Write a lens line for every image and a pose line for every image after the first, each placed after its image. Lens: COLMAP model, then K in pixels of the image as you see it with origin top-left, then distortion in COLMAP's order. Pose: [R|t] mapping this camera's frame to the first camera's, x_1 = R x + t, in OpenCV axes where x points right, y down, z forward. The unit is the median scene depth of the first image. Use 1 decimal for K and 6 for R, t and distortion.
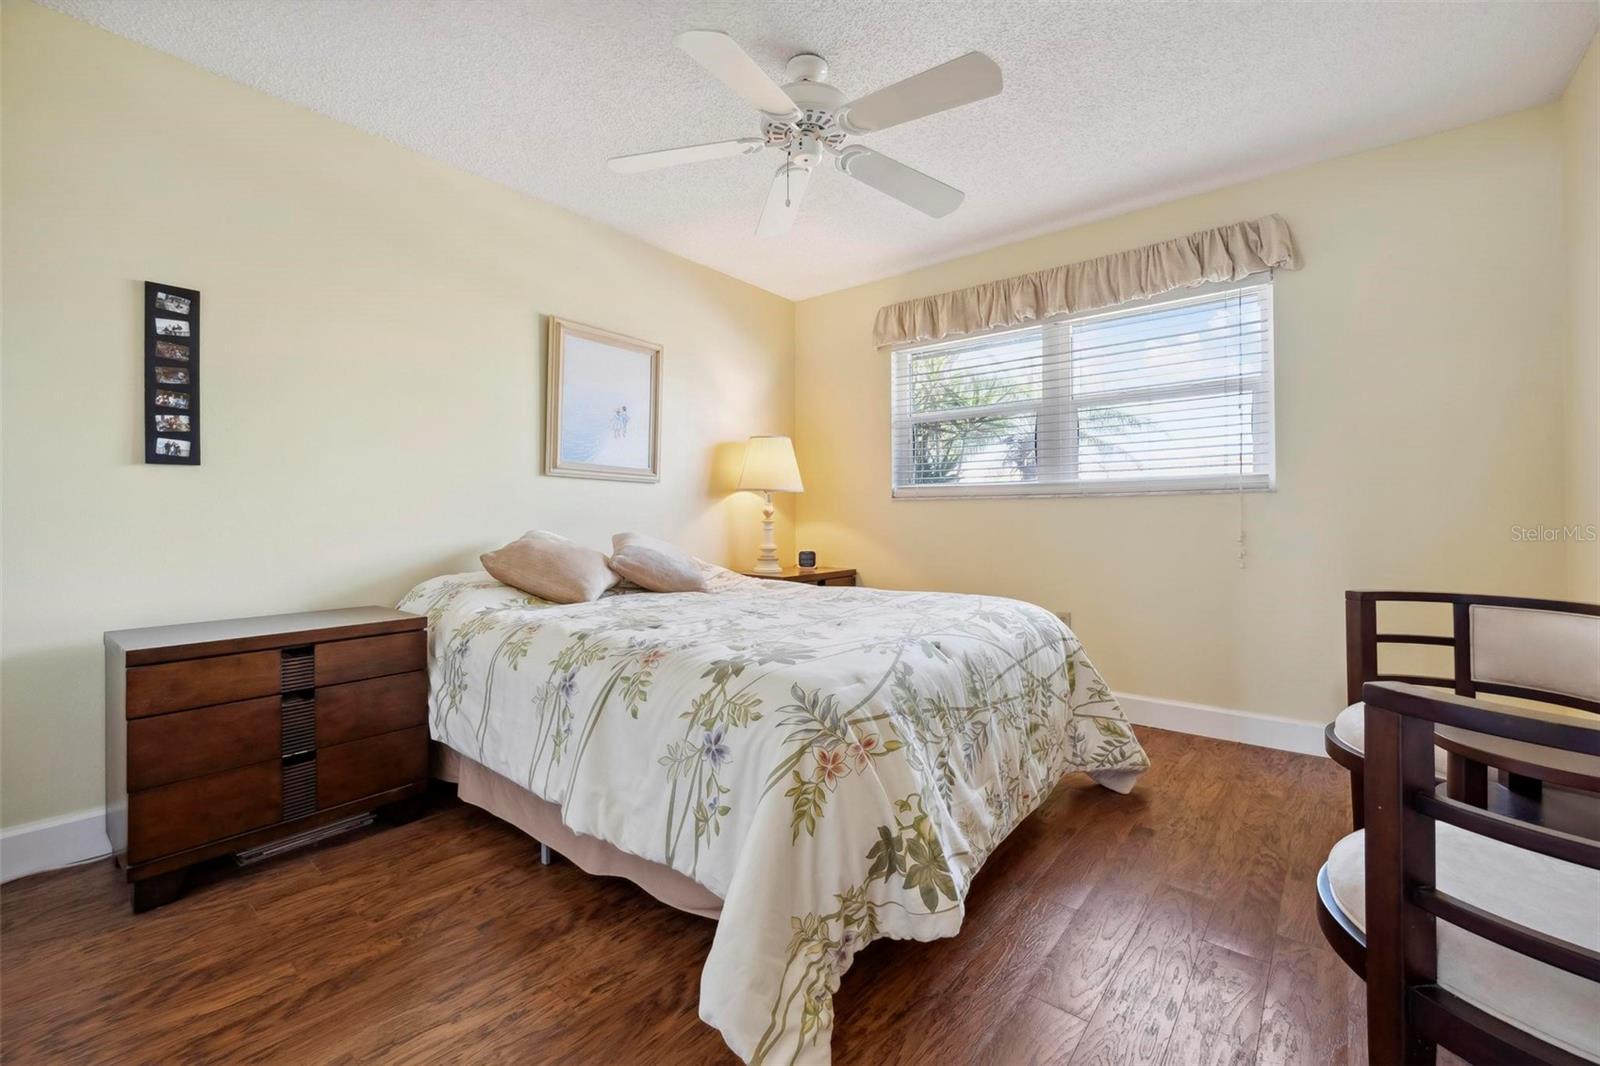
lens RADIAL K [[623.0, 0, 795.2], [0, 623.0, 524.1], [0, 0, 1]] dist [0.018041, 0.000094]
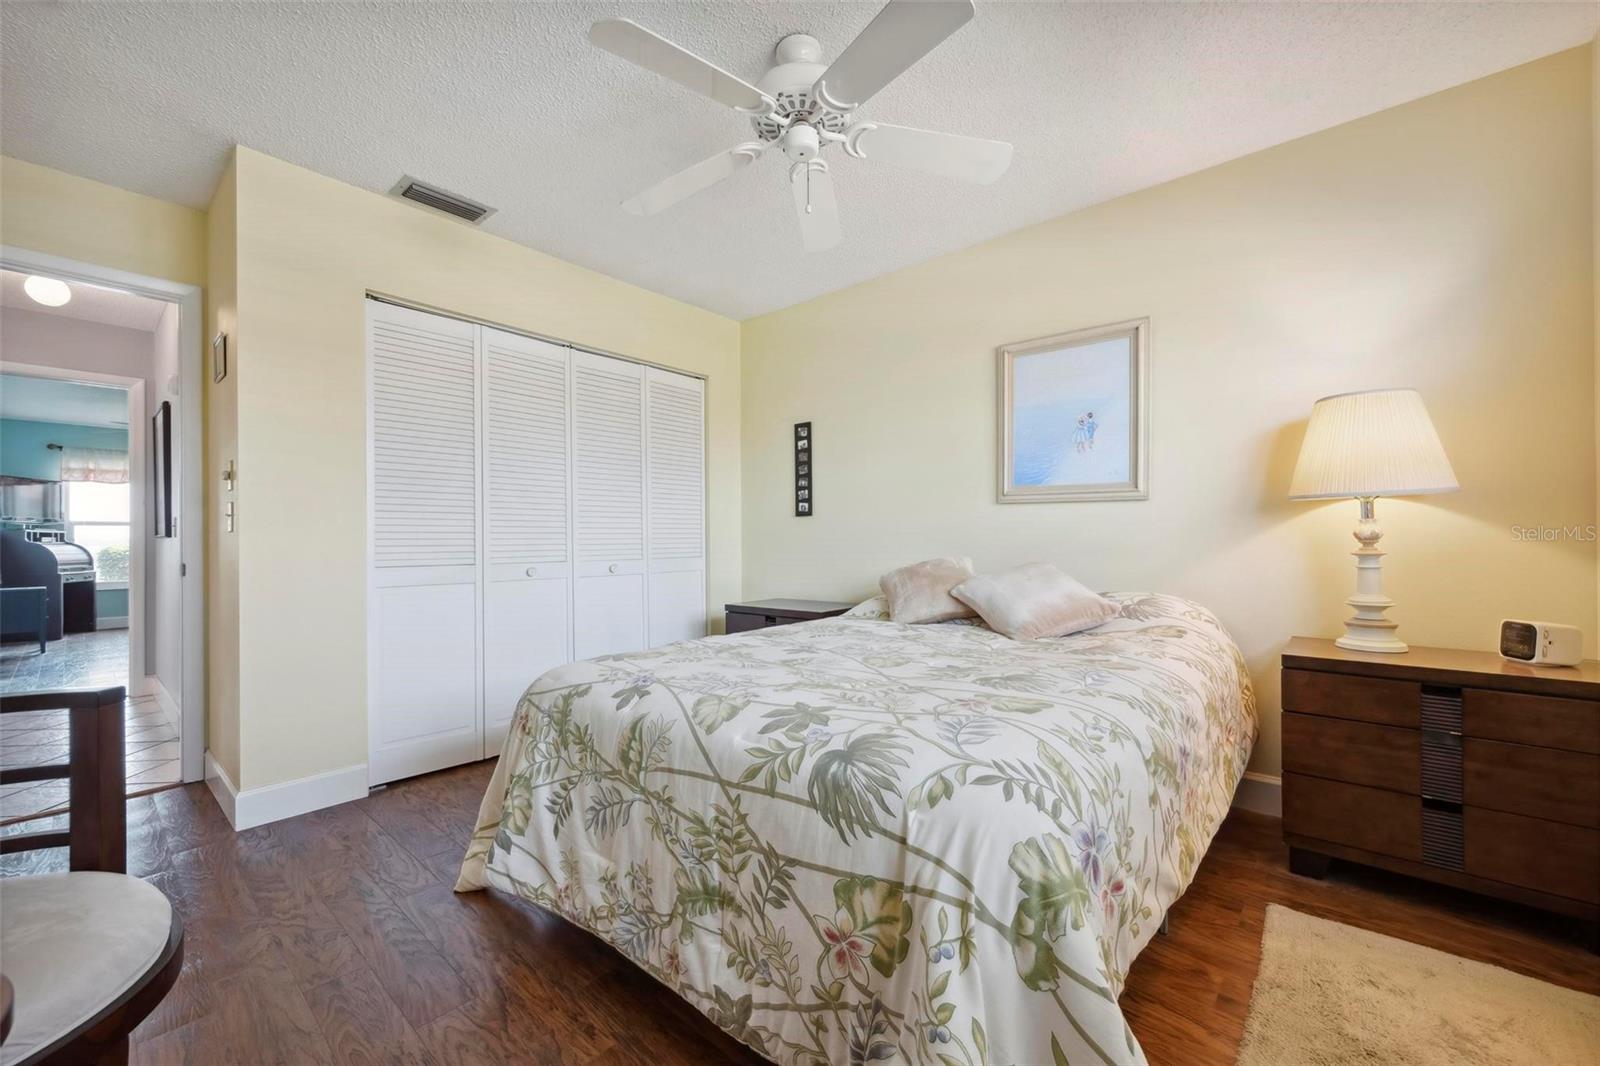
lens RADIAL K [[630.7, 0, 789.4], [0, 630.7, 535.5], [0, 0, 1]] dist [-0.012816, 0.000682]
pose [[0.002449, -0.003314, -0.999992, 0.898843], [-0.004605, 0.999984, -0.003325, -0.029661], [0.999986, 0.004613, 0.002434, 0.945585]]
